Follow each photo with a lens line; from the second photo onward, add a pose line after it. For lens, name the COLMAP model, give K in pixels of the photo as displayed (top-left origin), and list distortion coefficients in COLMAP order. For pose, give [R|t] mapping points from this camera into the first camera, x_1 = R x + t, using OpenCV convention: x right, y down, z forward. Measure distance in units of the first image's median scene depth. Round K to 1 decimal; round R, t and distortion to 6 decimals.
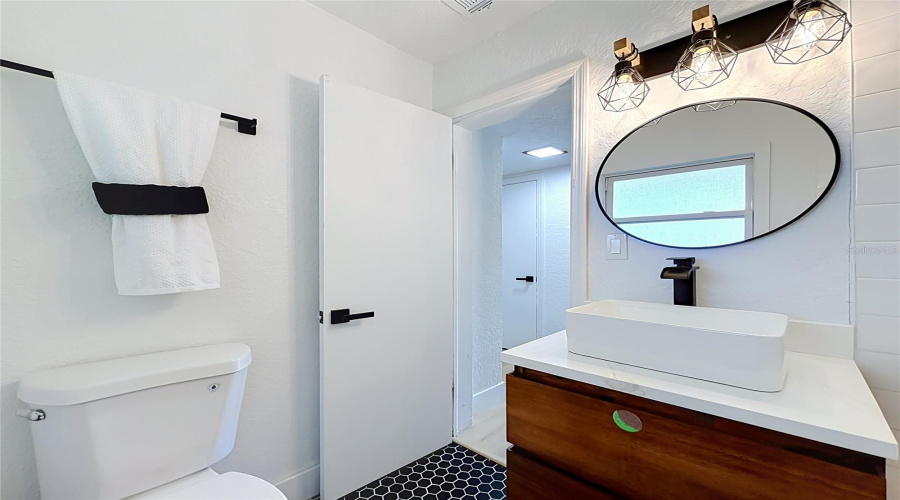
lens RADIAL K [[362.3, 0, 455.0], [0, 362.3, 255.0], [0, 0, 1]] dist [0.000141, -0.000072]
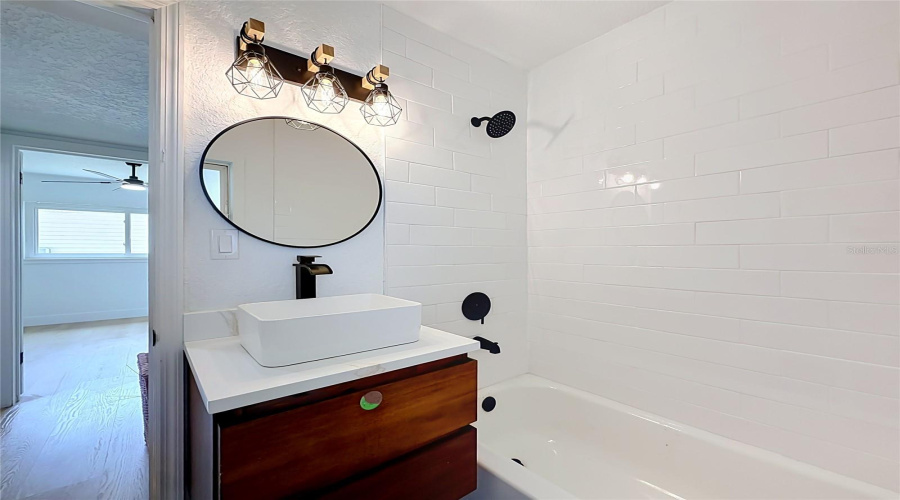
lens RADIAL K [[366.5, 0, 450.0], [0, 366.5, 250.0], [0, 0, 1]] dist [0.000438, -0.000054]
pose [[0.124059, 0.002215, 0.992272, -0.583367], [0.003923, 0.999989, -0.002722, -0.007519], [-0.992267, 0.004230, 0.124049, 0.563559]]
